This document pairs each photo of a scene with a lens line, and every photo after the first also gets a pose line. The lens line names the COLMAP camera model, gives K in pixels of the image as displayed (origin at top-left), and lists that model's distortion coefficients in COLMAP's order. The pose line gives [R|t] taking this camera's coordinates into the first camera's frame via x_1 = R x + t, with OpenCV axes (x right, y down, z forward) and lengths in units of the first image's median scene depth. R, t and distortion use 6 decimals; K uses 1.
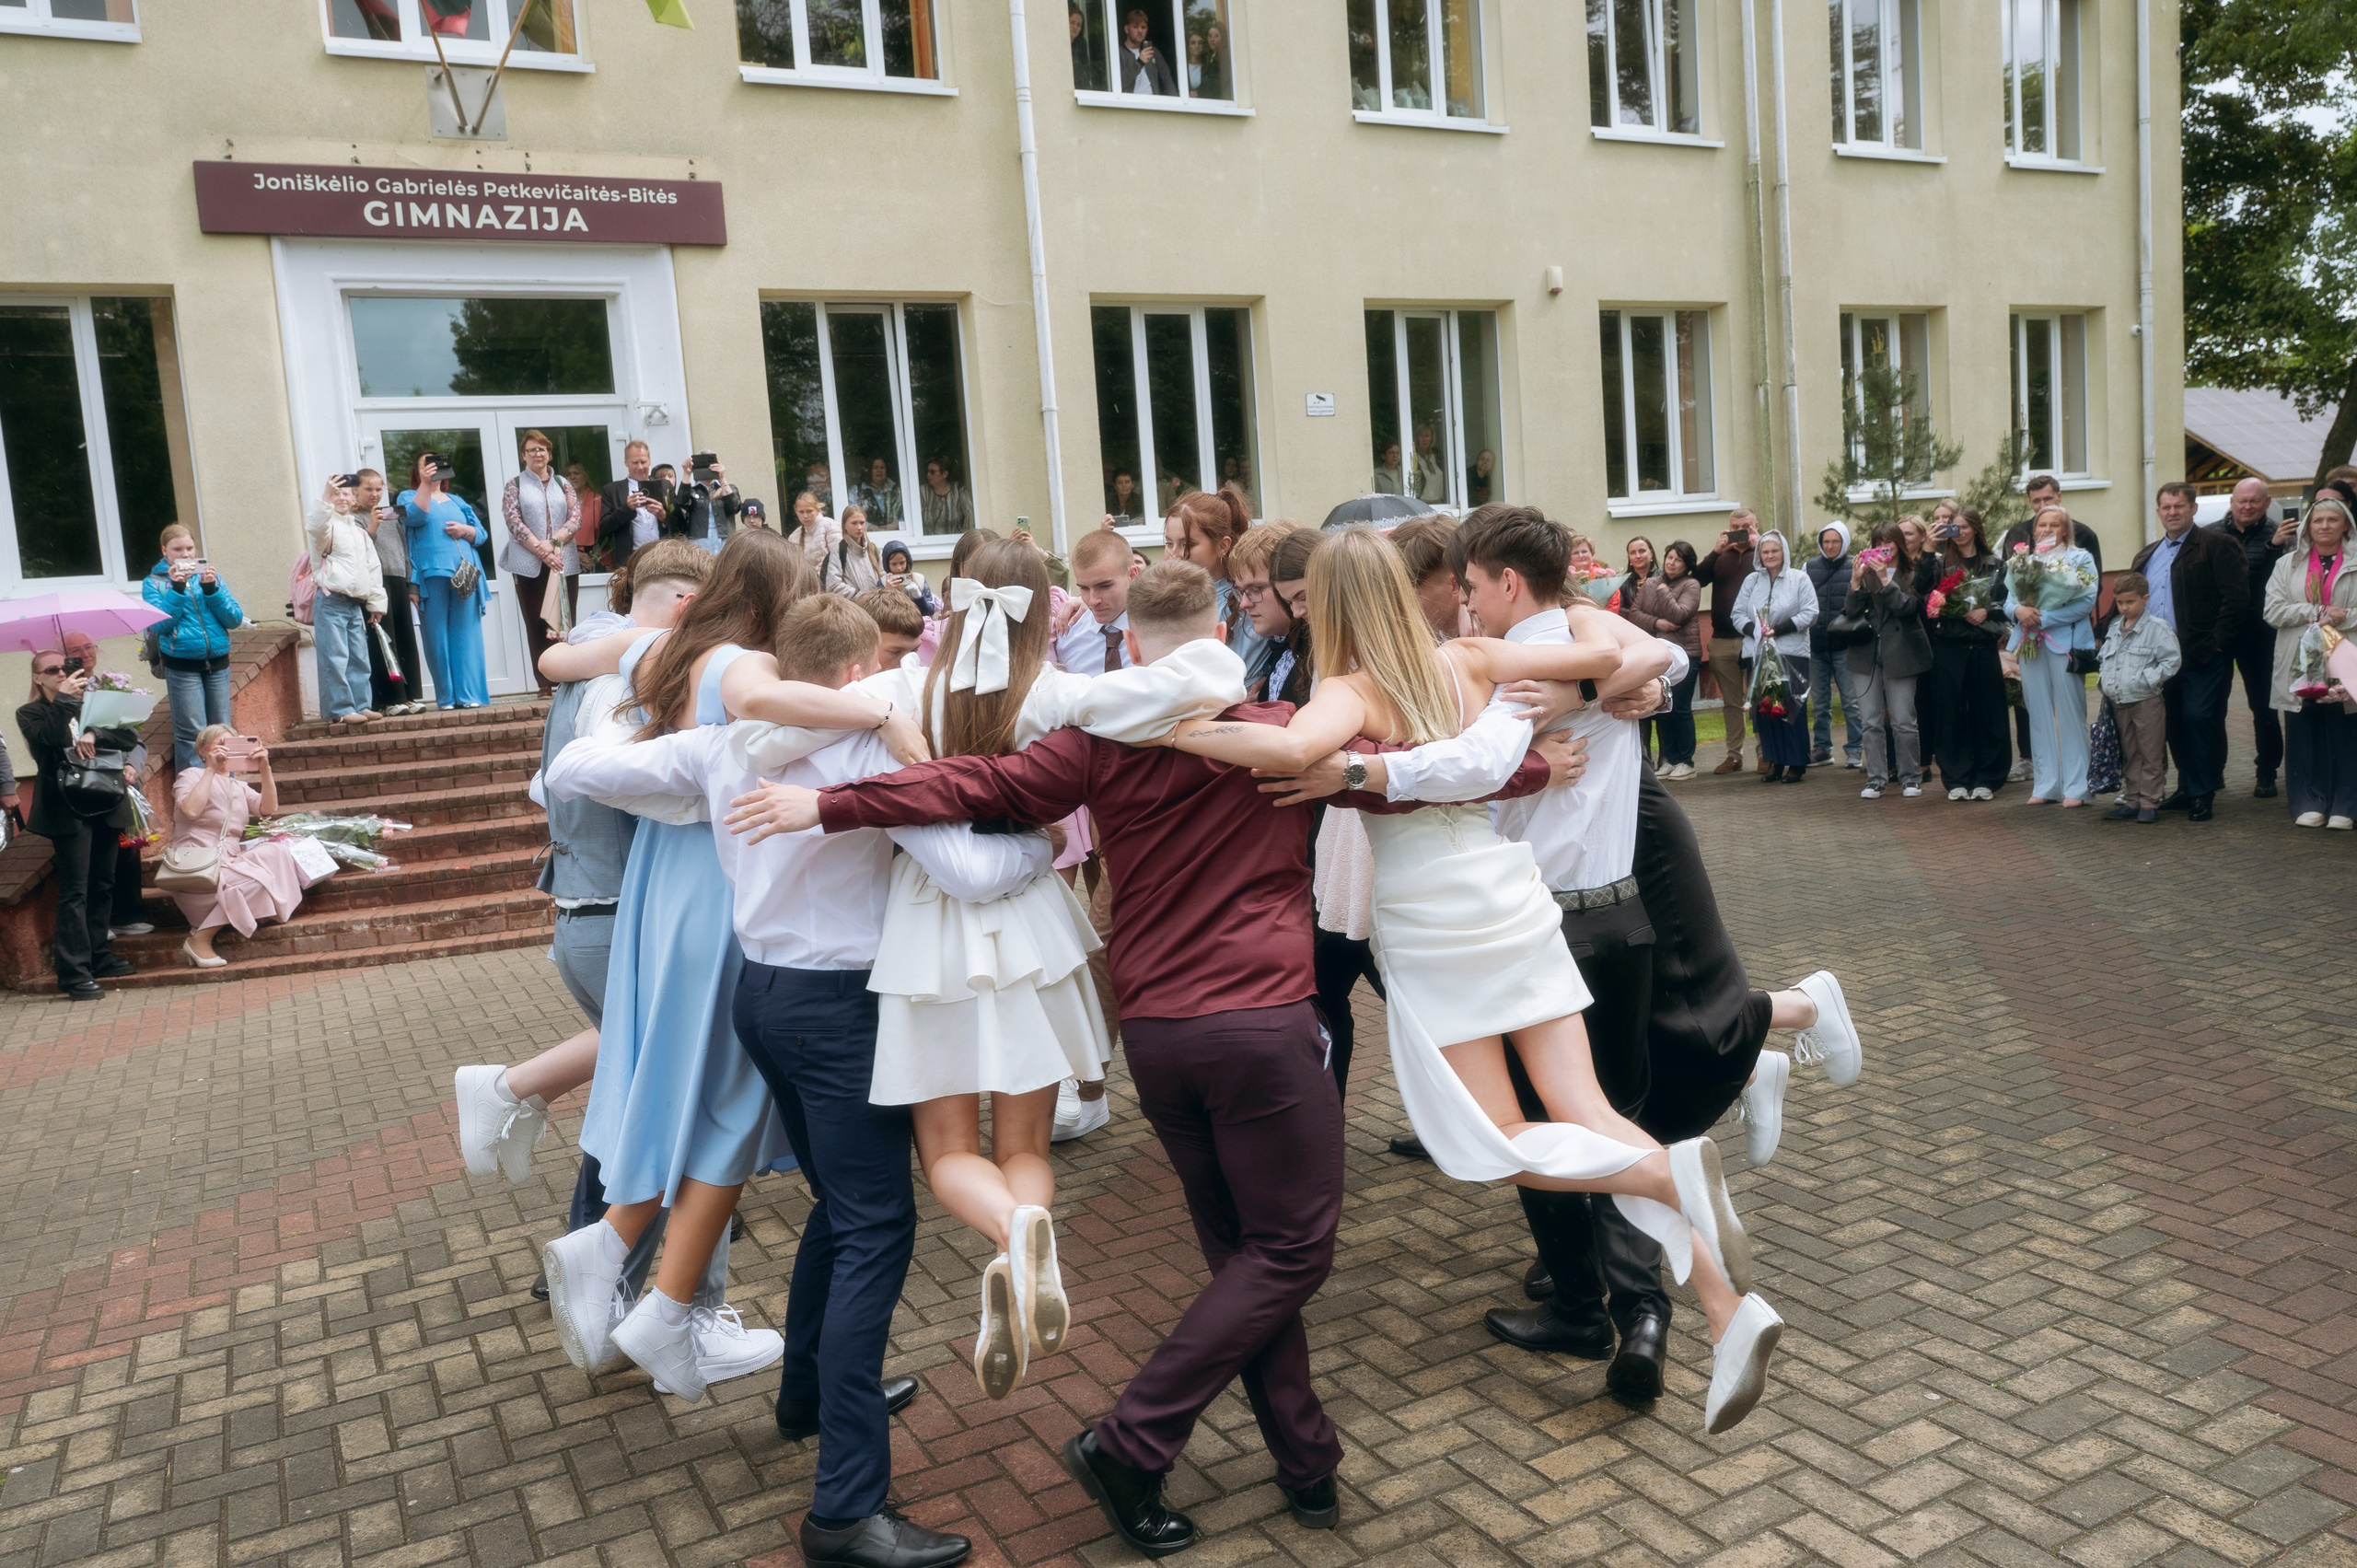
lens RADIAL K [[1730.0, 0, 1166.6], [0, 1730.0, 779.7], [0, 0, 1]] dist [-0.005024, -0.001538]
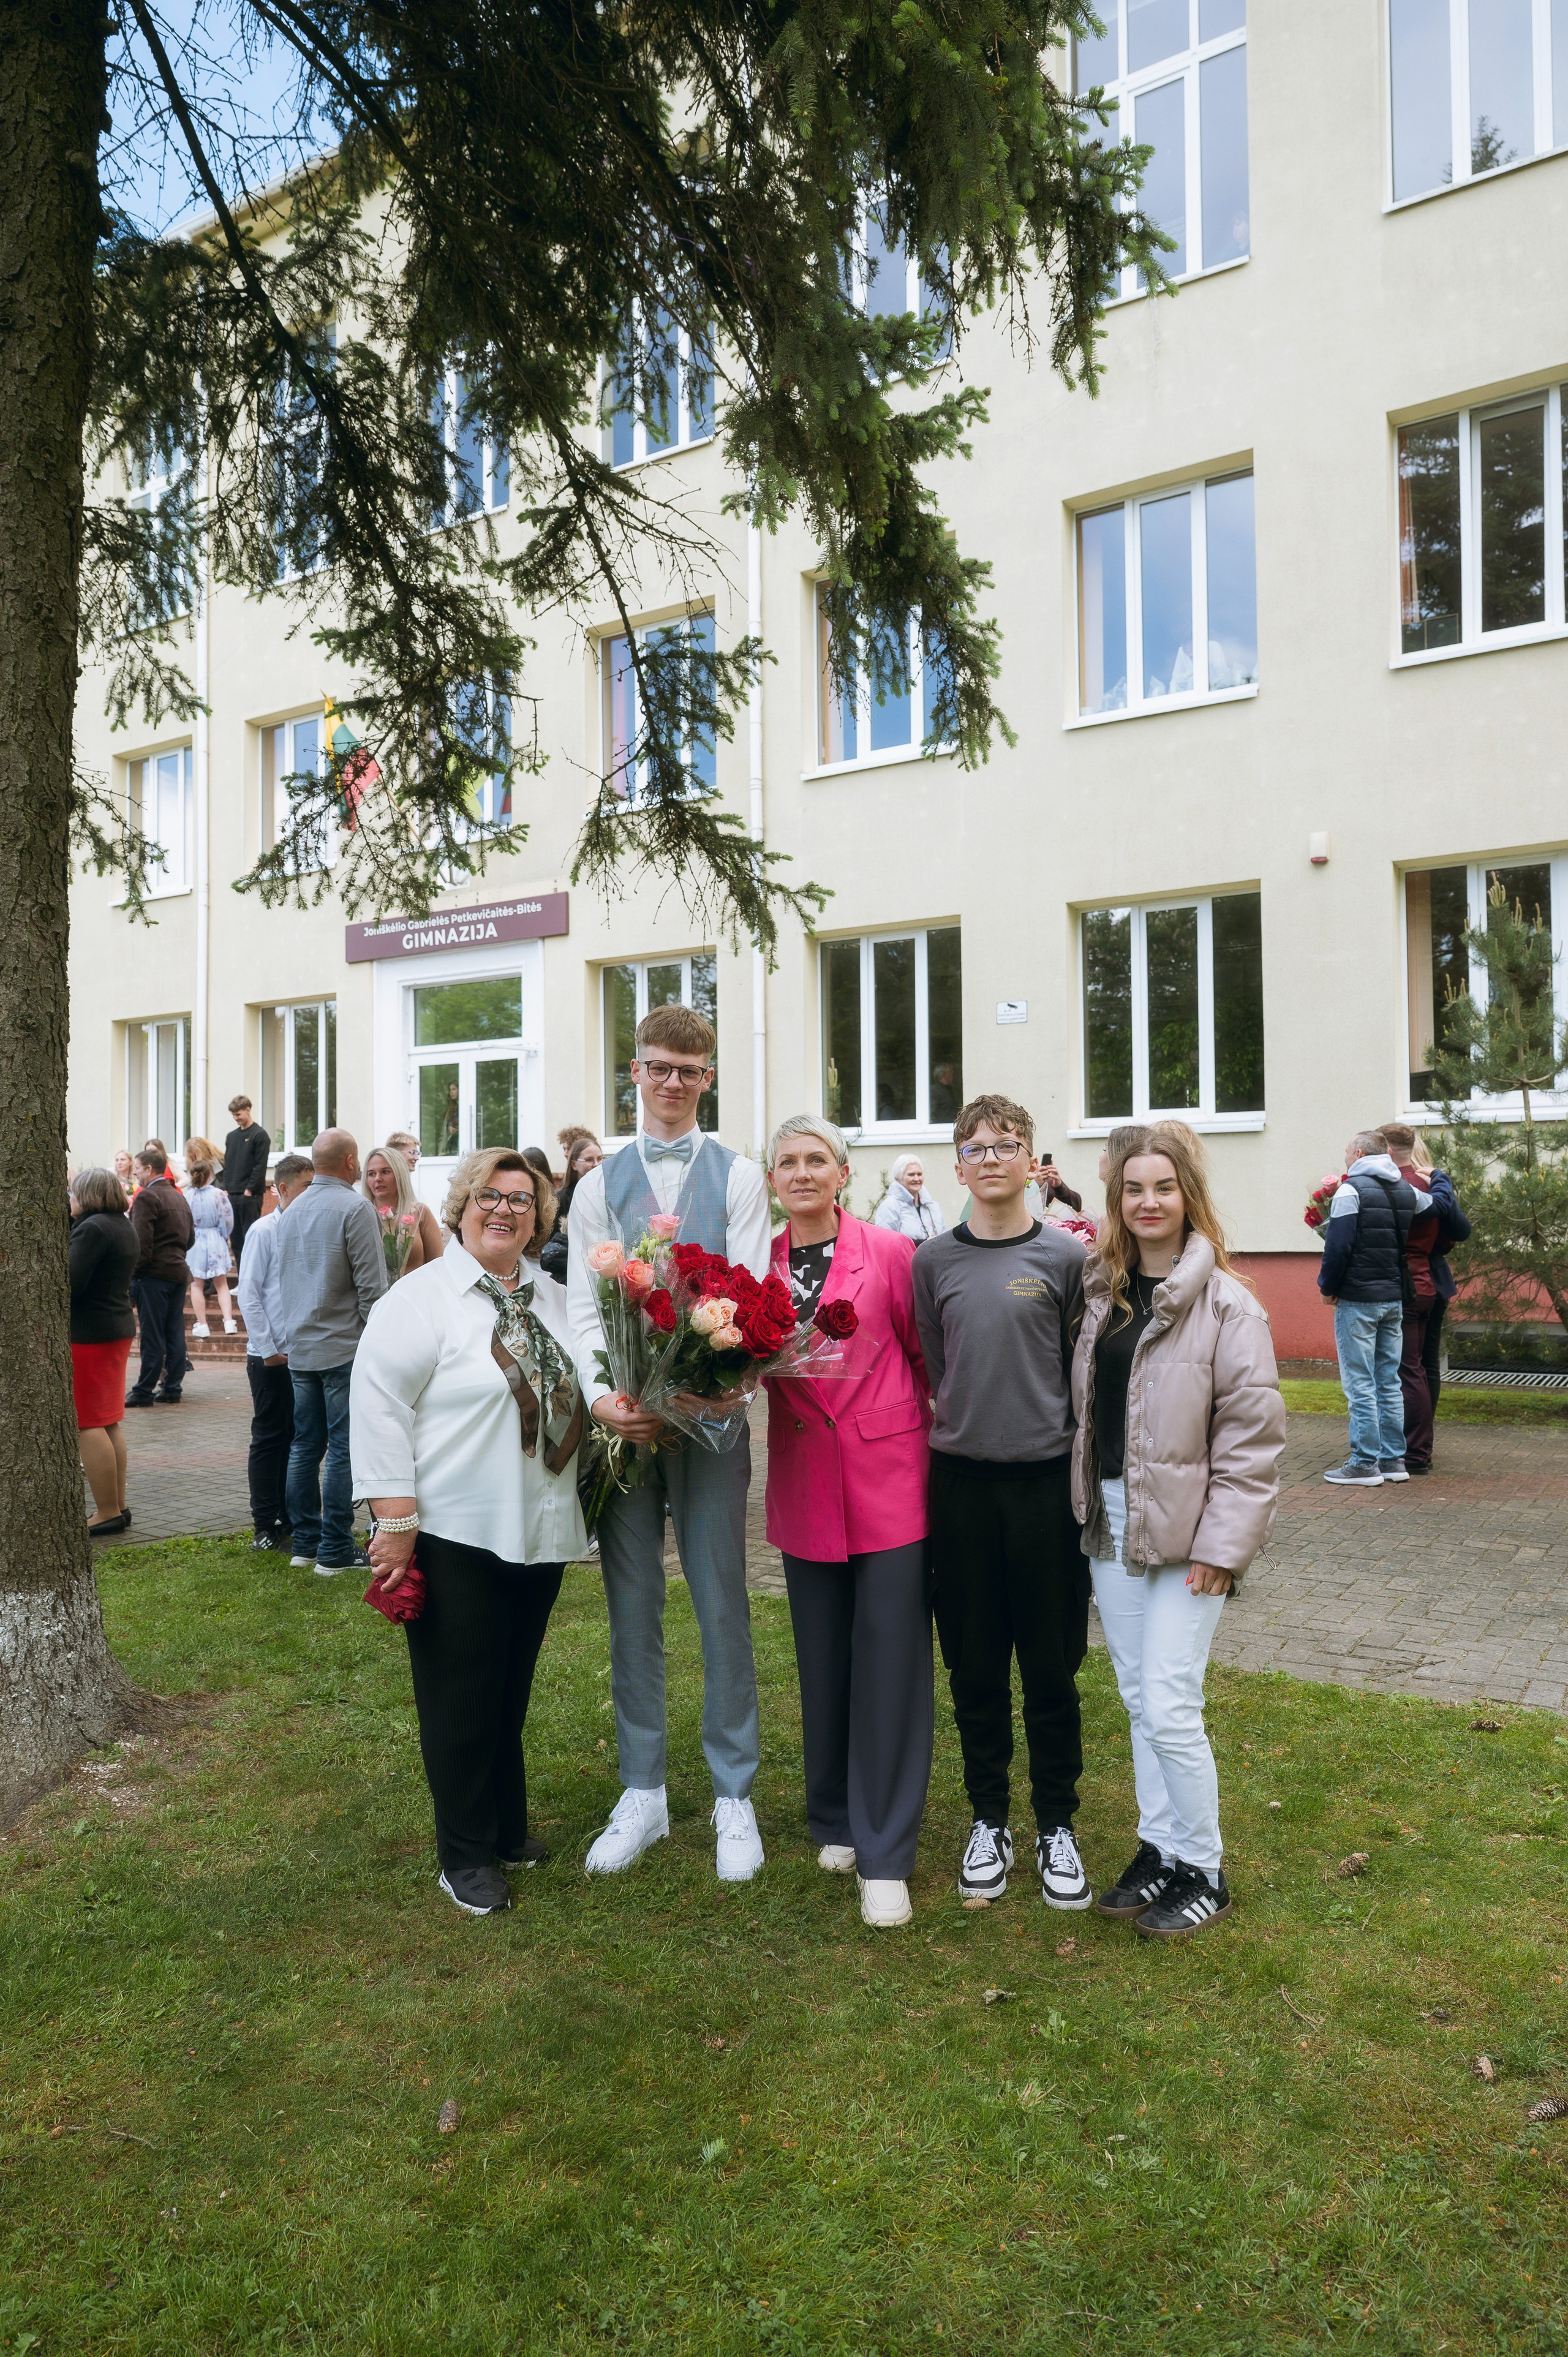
lens RADIAL K [[1761.6, 0, 778.5], [0, 1761.6, 1183.6], [0, 0, 1]] dist [-0.005593, 0.000802]
pose [[0.451296, 0.063962, -0.890079, 1.292248], [-0.108975, 0.993913, 0.016170, -0.160135], [0.885695, 0.089699, 0.455519, 0.559953]]
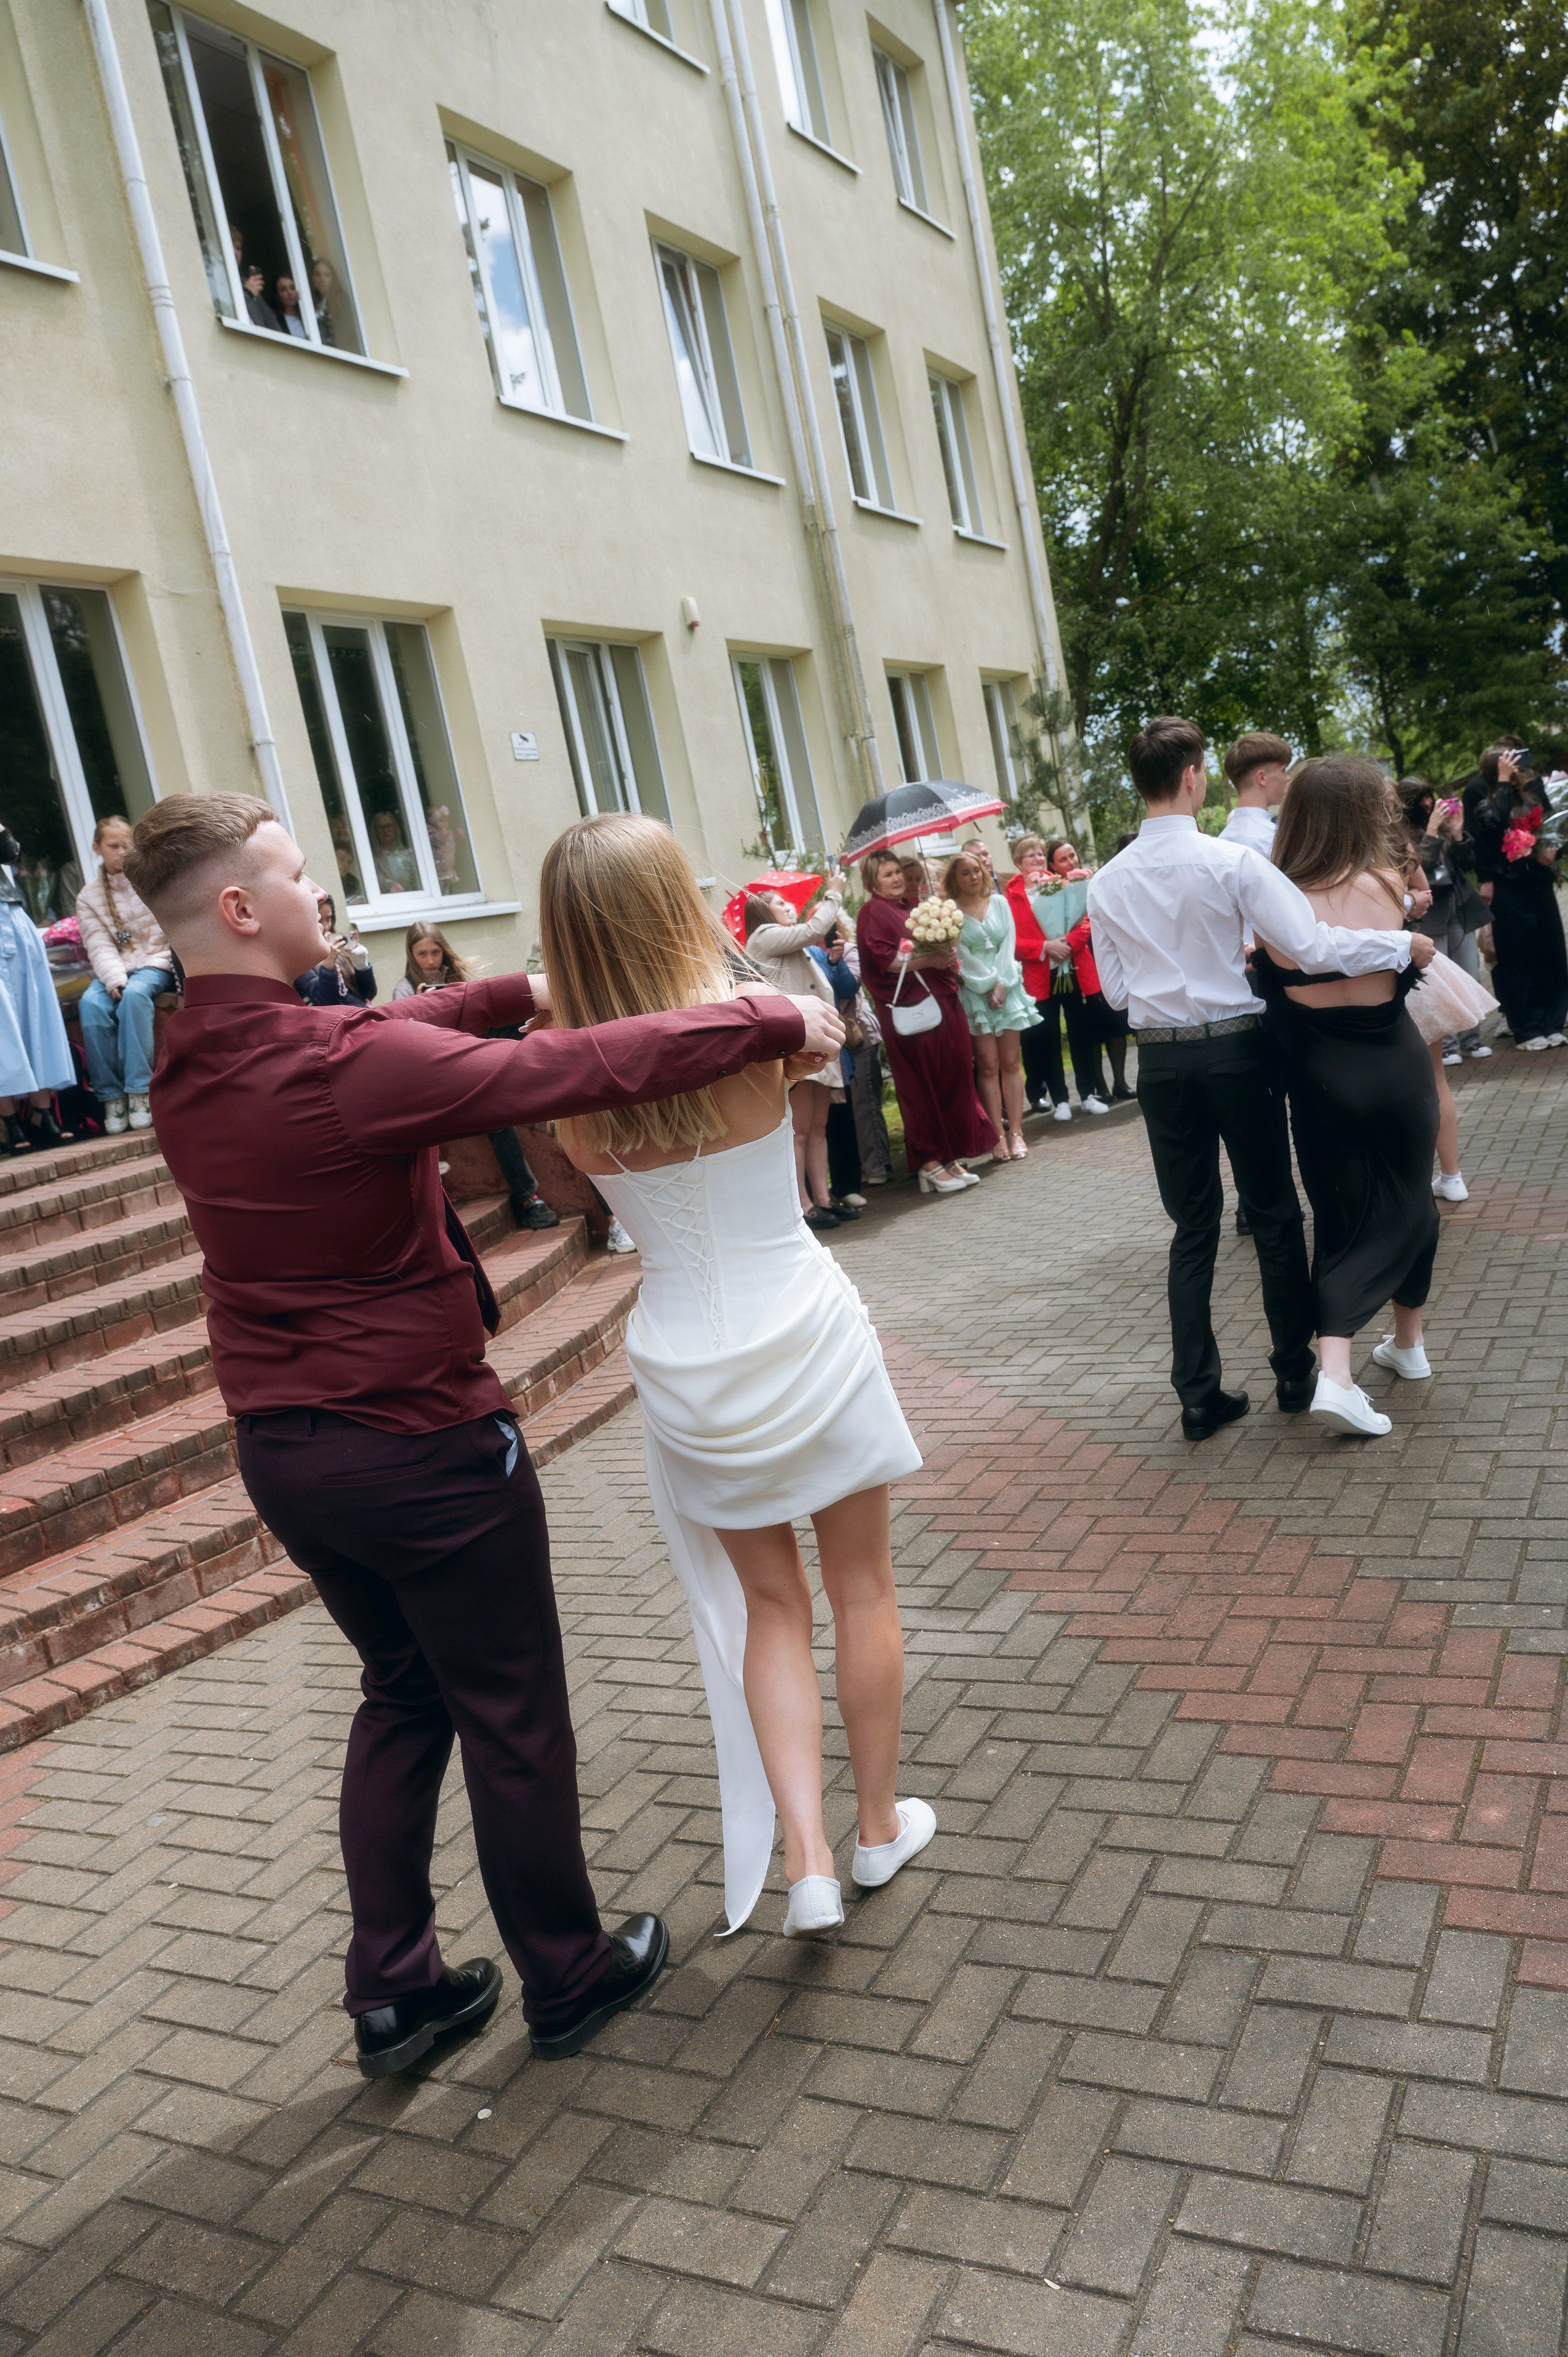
lens RADIAL K [[1734.4, 0, 836.0], [0, 1734.4, 1181.7], [0, 0, 1]] dist [-0.006030, 0.001888]
pose [[0.814696, -0.163098, 0.556480, -0.372884], [0.185932, 0.982437, 0.015735, -0.003749], [-0.549272, 0.090648, 0.830712, 0.359010]]
